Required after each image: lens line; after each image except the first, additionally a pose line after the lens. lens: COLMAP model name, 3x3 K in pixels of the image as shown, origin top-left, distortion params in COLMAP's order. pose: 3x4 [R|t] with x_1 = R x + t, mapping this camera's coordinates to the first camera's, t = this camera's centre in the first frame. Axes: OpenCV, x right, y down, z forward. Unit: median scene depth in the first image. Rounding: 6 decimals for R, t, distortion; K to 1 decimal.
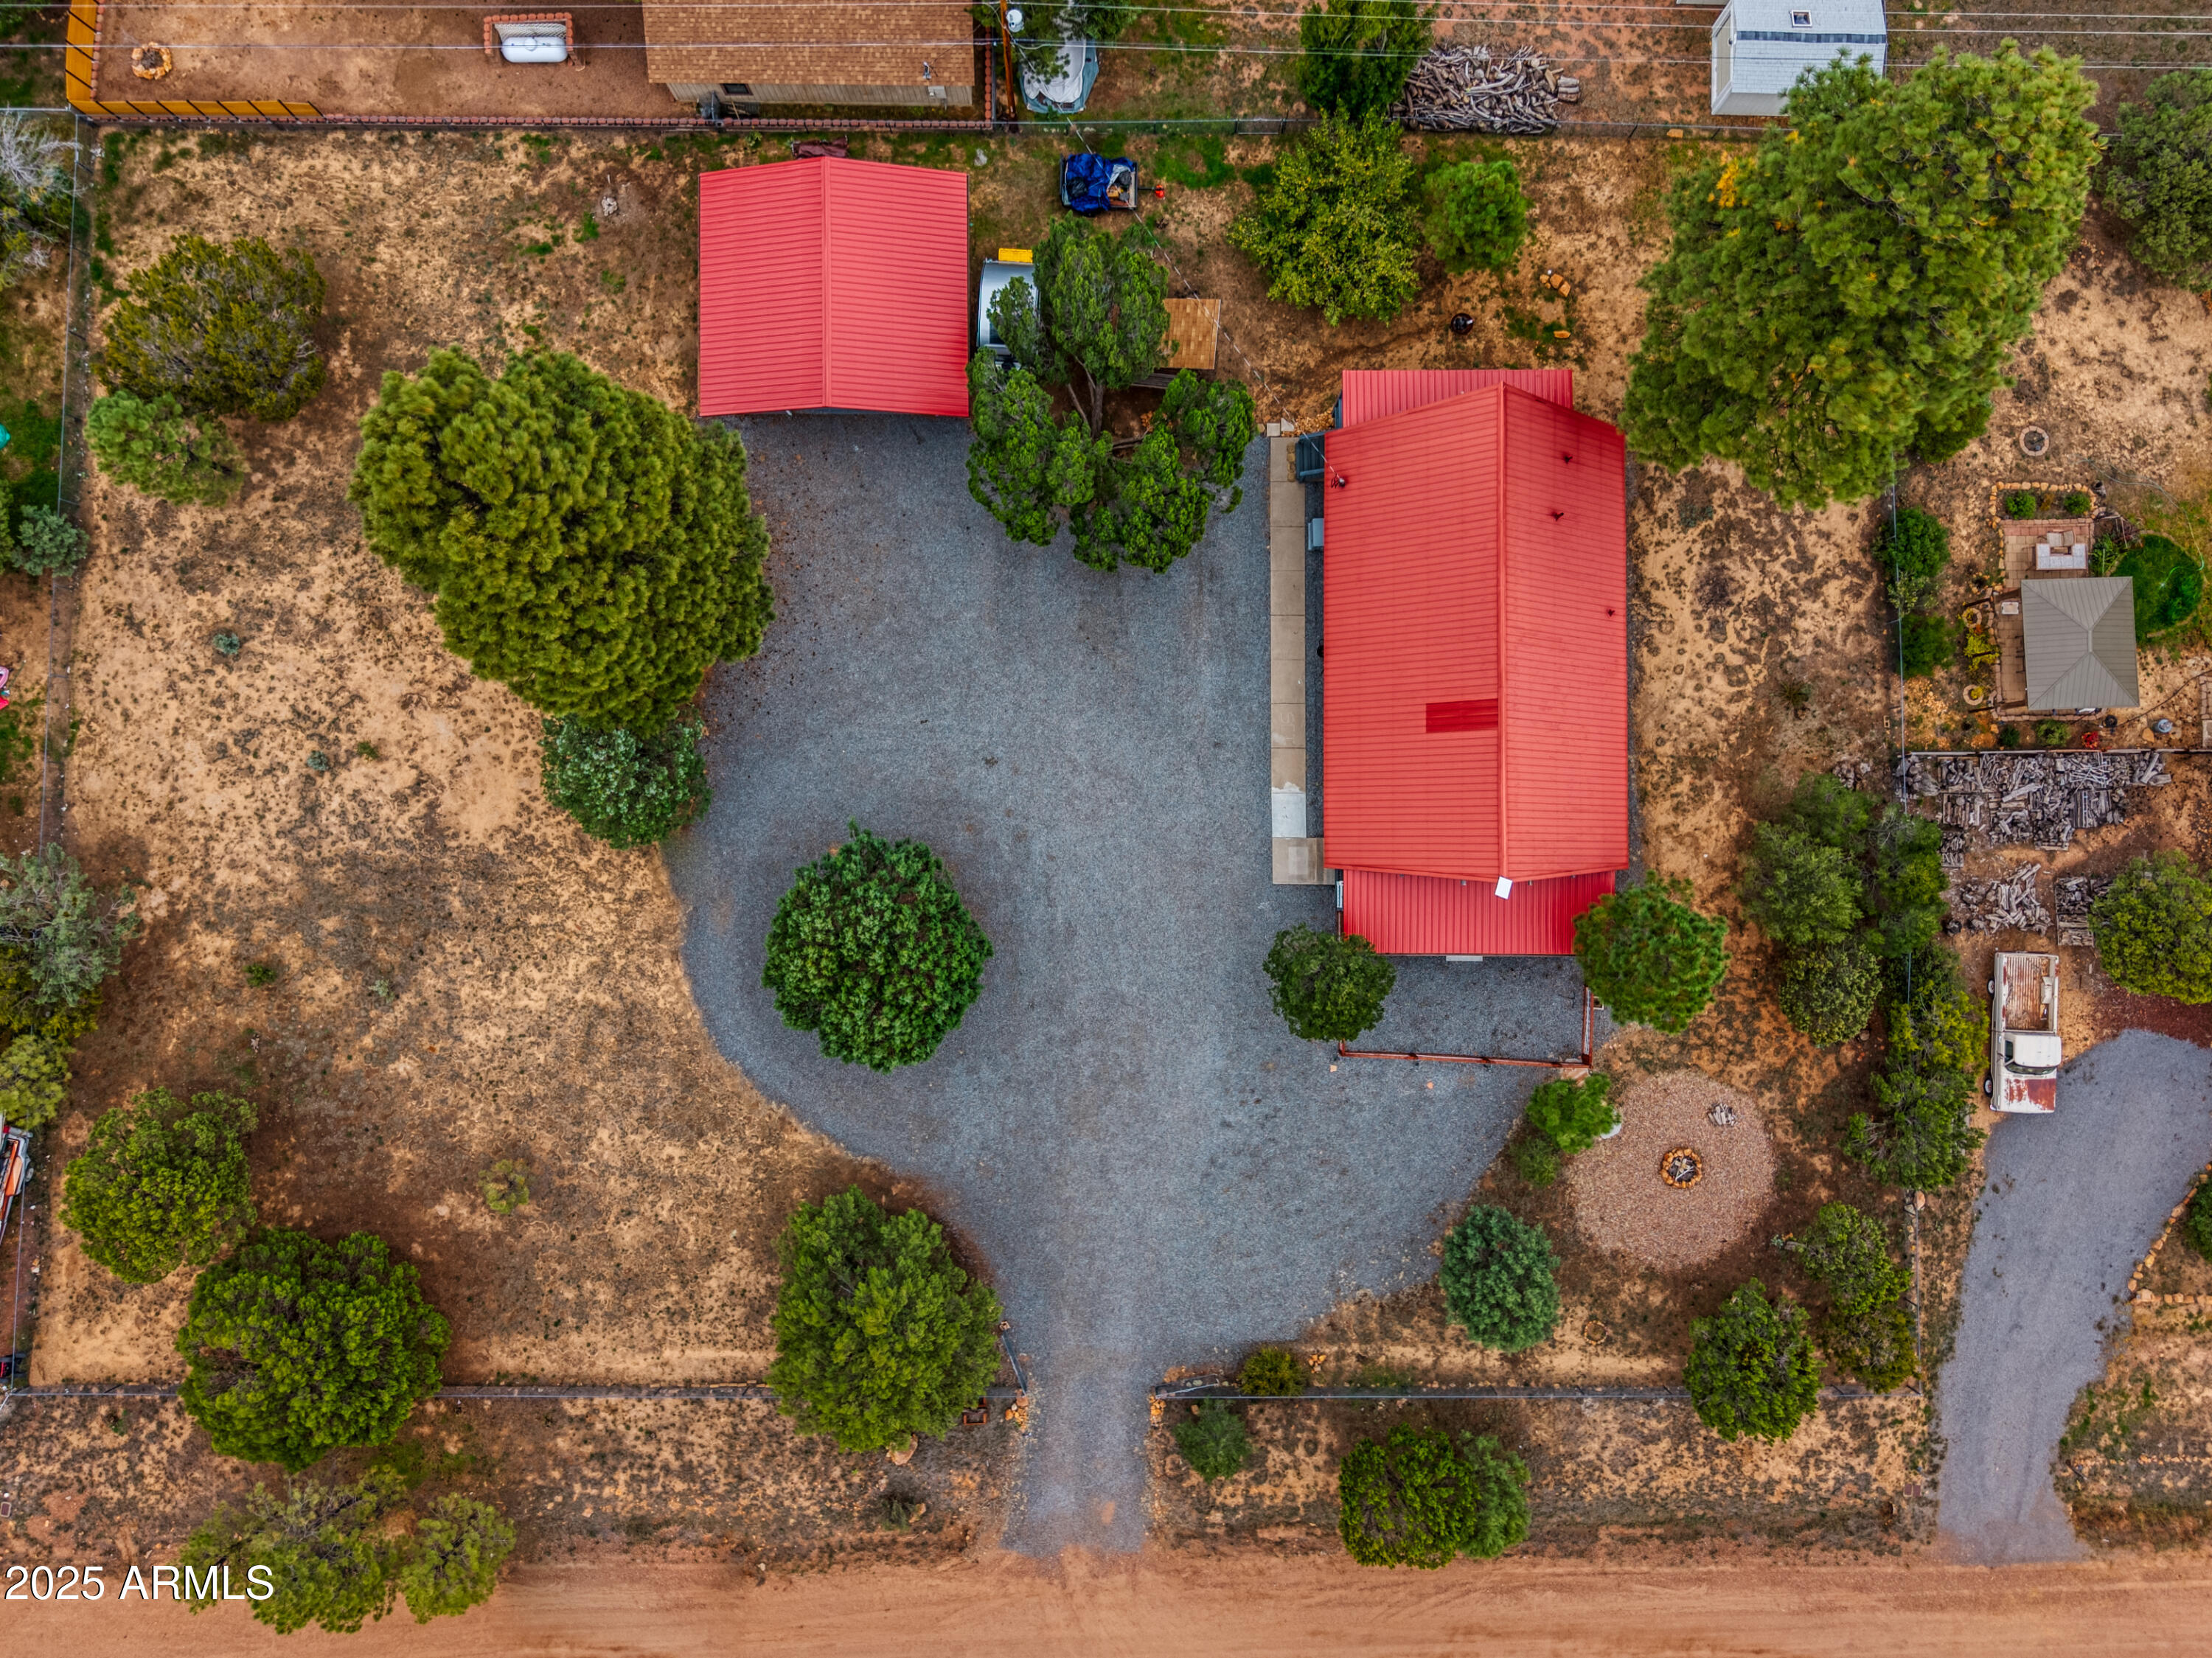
lens RADIAL K [[1488.3, 0, 1113.6], [0, 1488.3, 823.5], [0, 0, 1]] dist [0.010224, -0.006332]
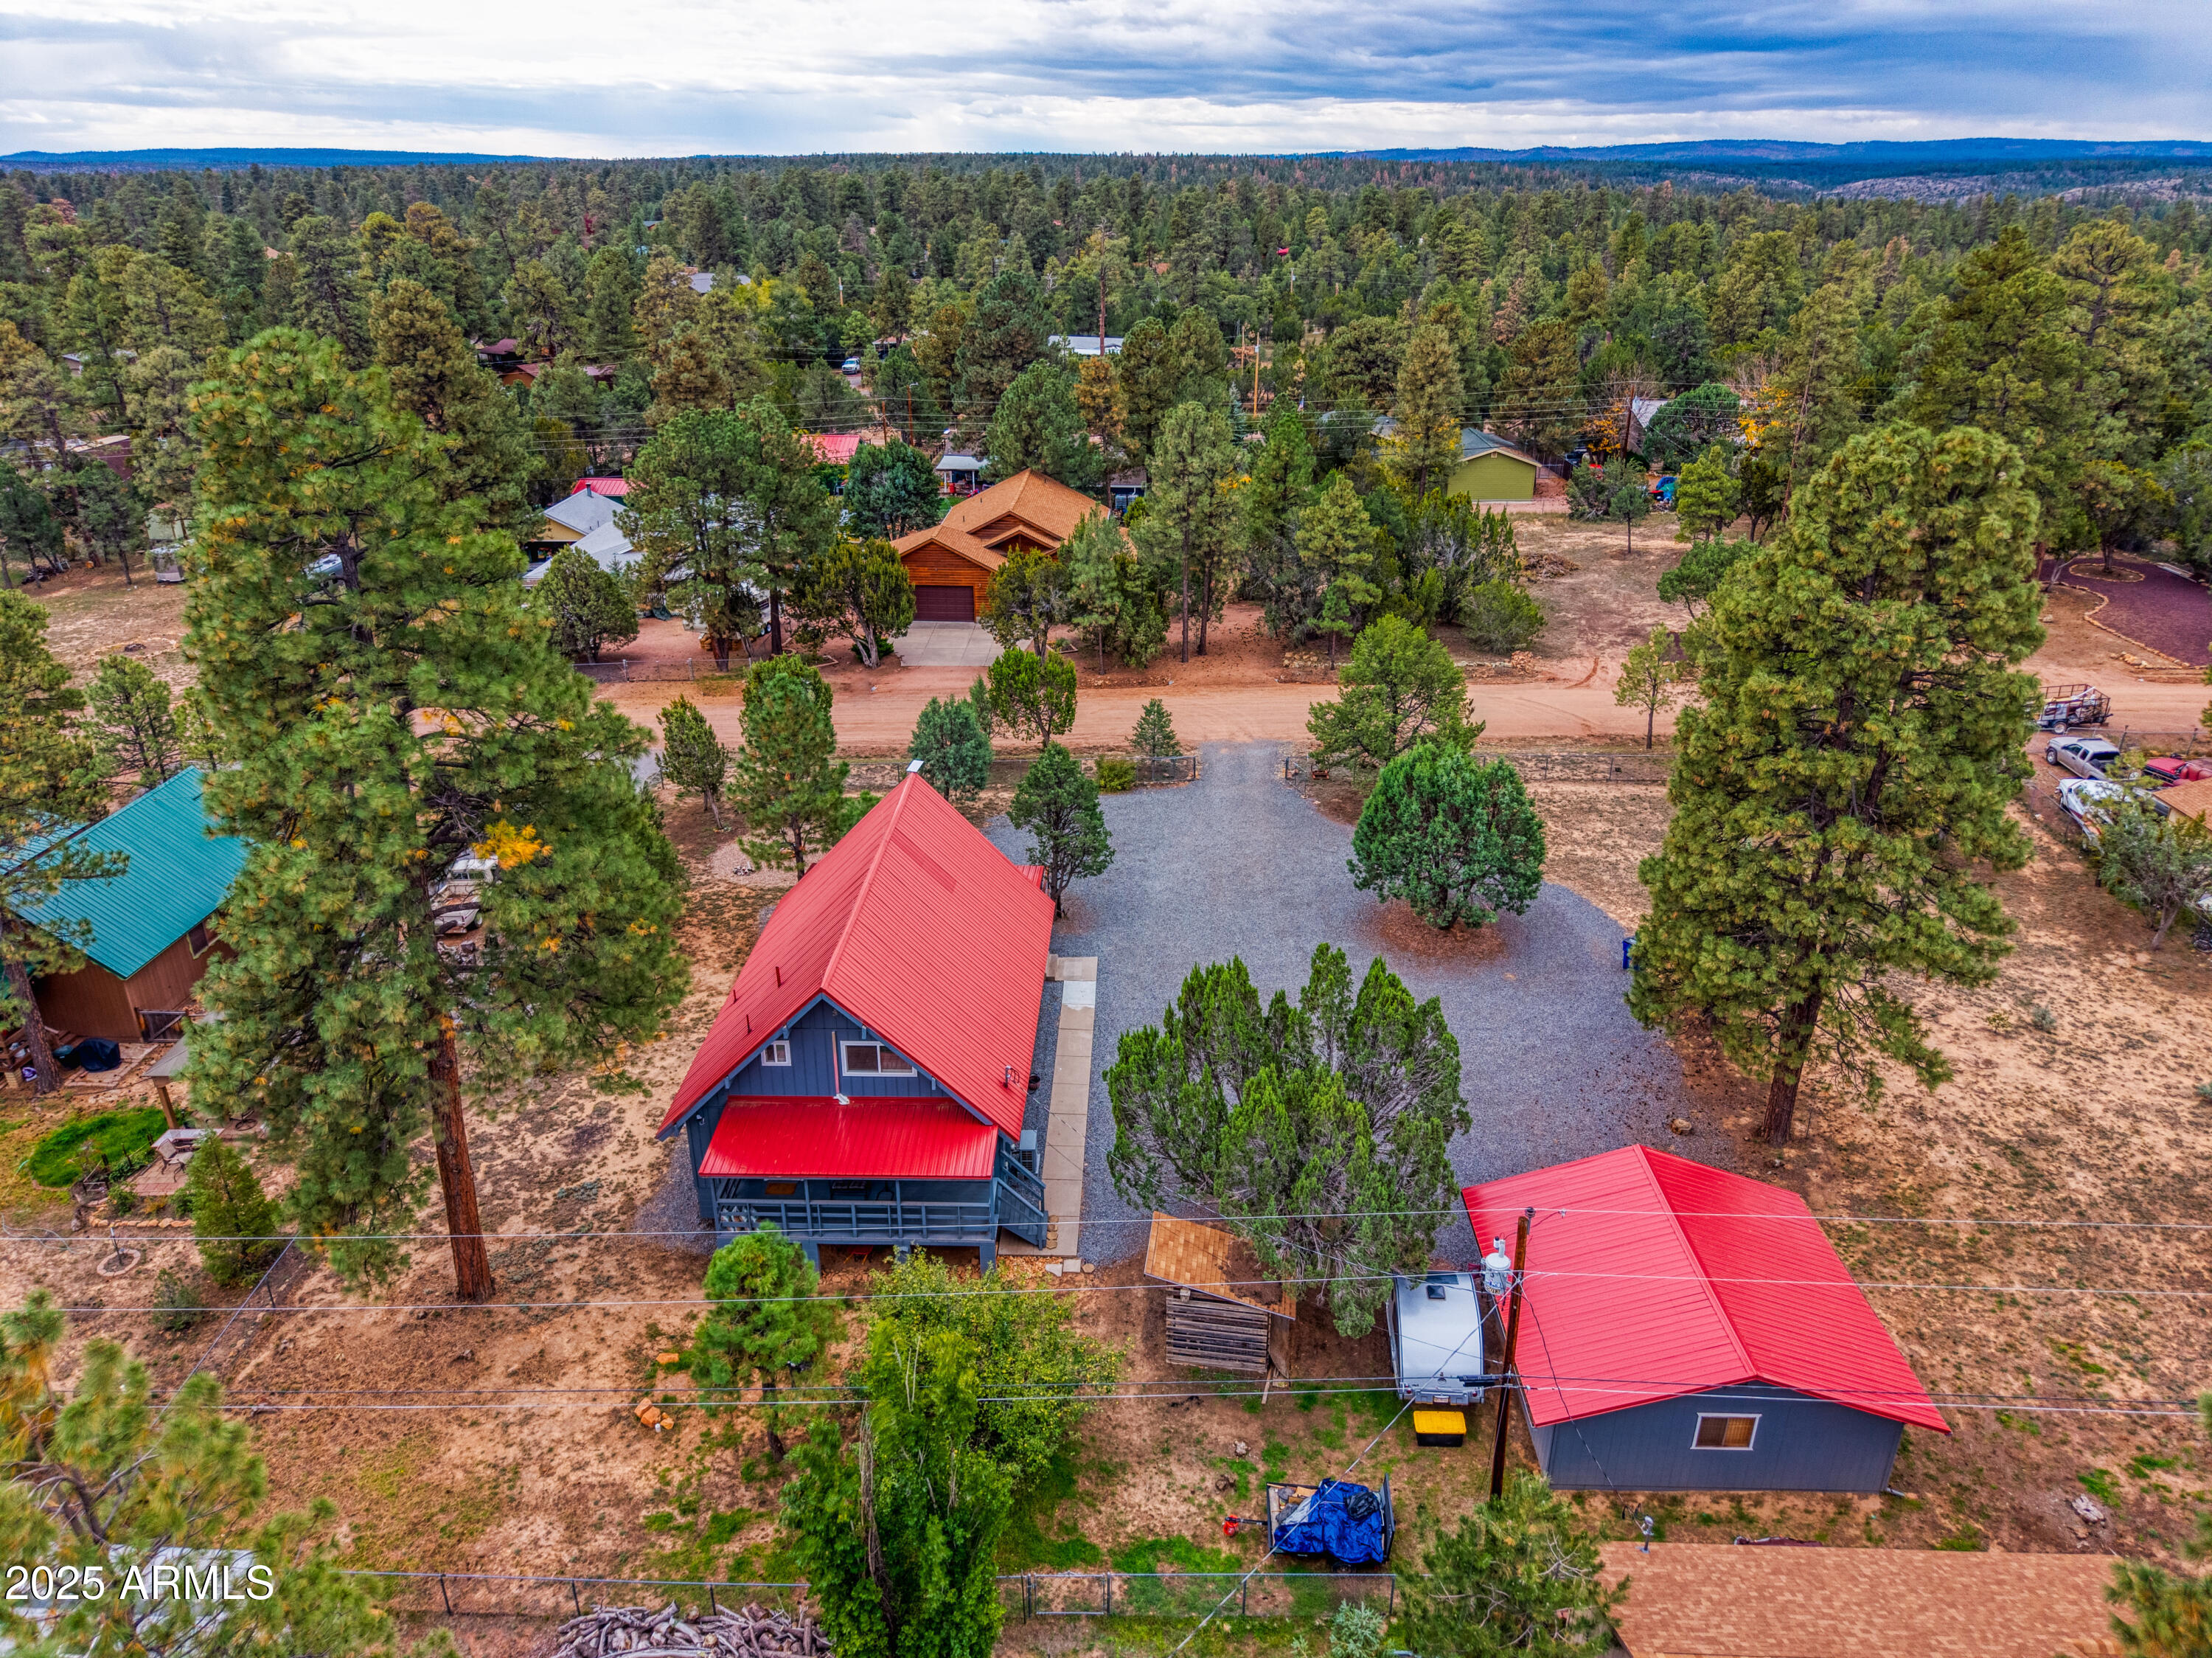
lens RADIAL K [[1488.7, 0, 1113.6], [0, 1488.7, 823.5], [0, 0, 1]] dist [0.010224, -0.006332]
pose [[-0.999733, -0.014459, 0.018024, 0.077299], [0.022113, -0.372488, 0.927774, -0.945343], [-0.006701, 0.927925, 0.372708, 0.507301]]
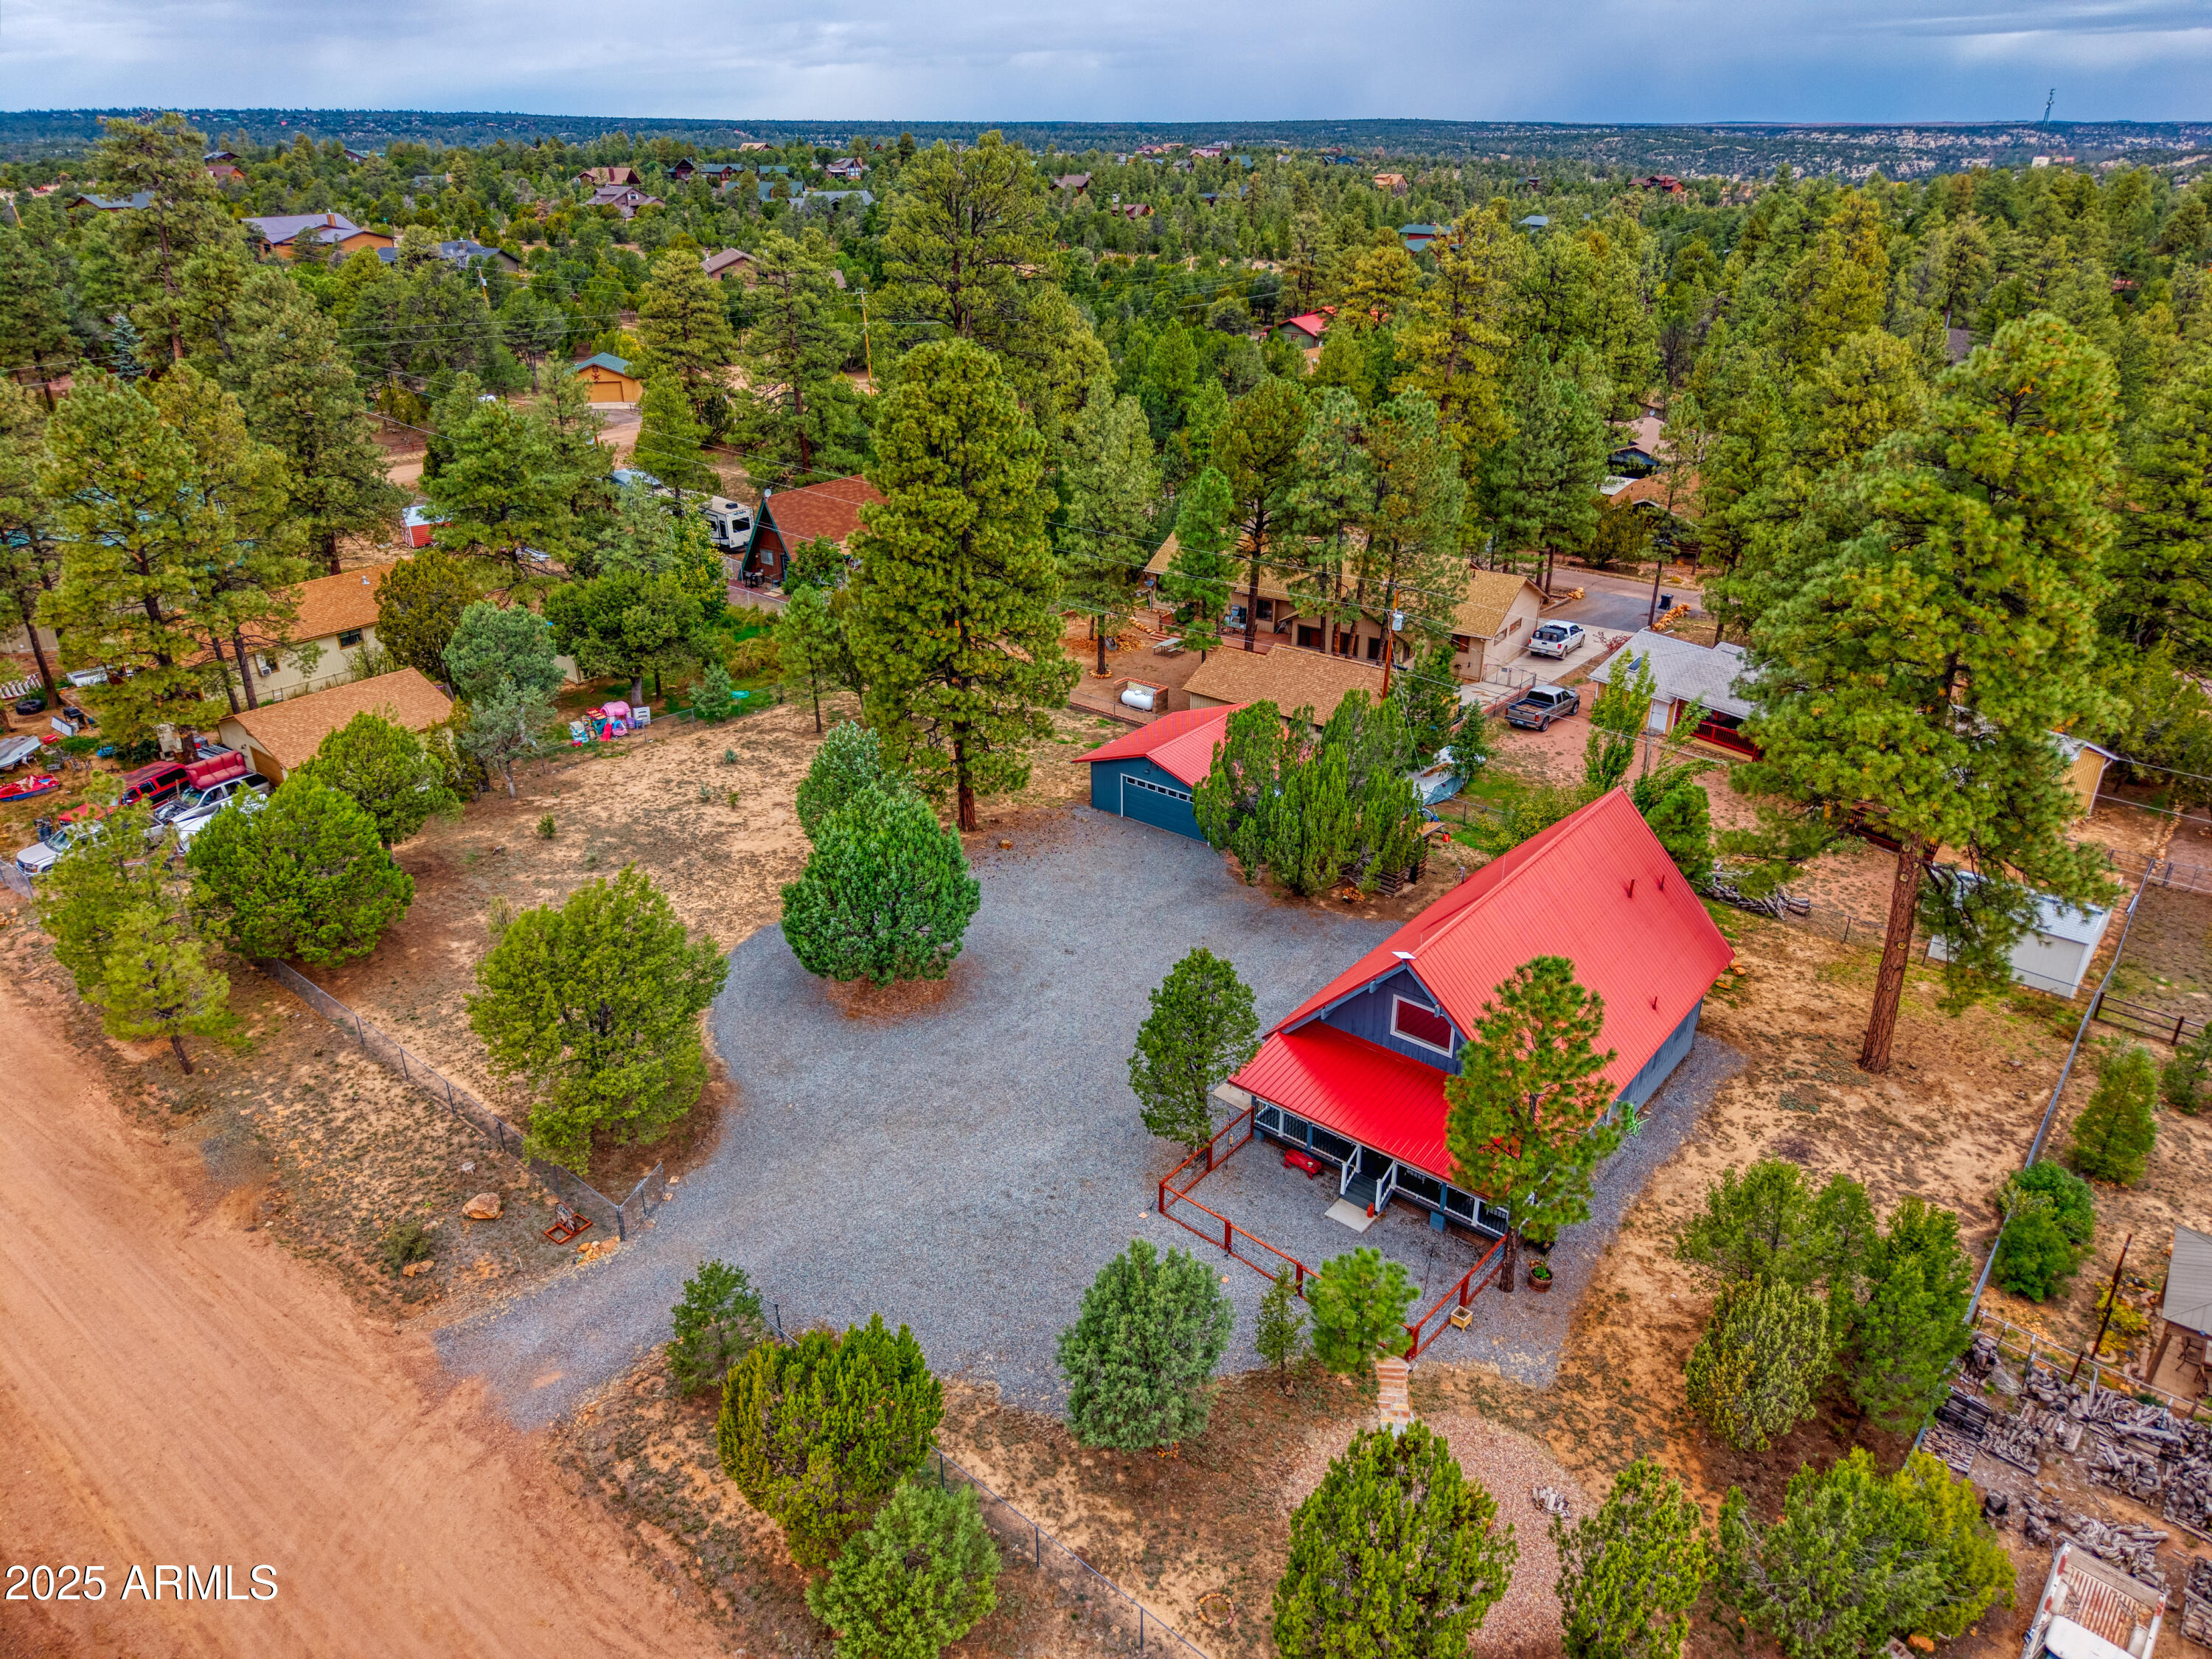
lens RADIAL K [[1488.5, 0, 1113.6], [0, 1488.5, 824.0], [0, 0, 1]] dist [0.010224, -0.006332]
pose [[0.780470, 0.255063, -0.570798, 0.576761], [-0.624409, 0.363750, -0.691230, 0.698846], [0.031320, 0.895895, 0.443160, 0.418773]]
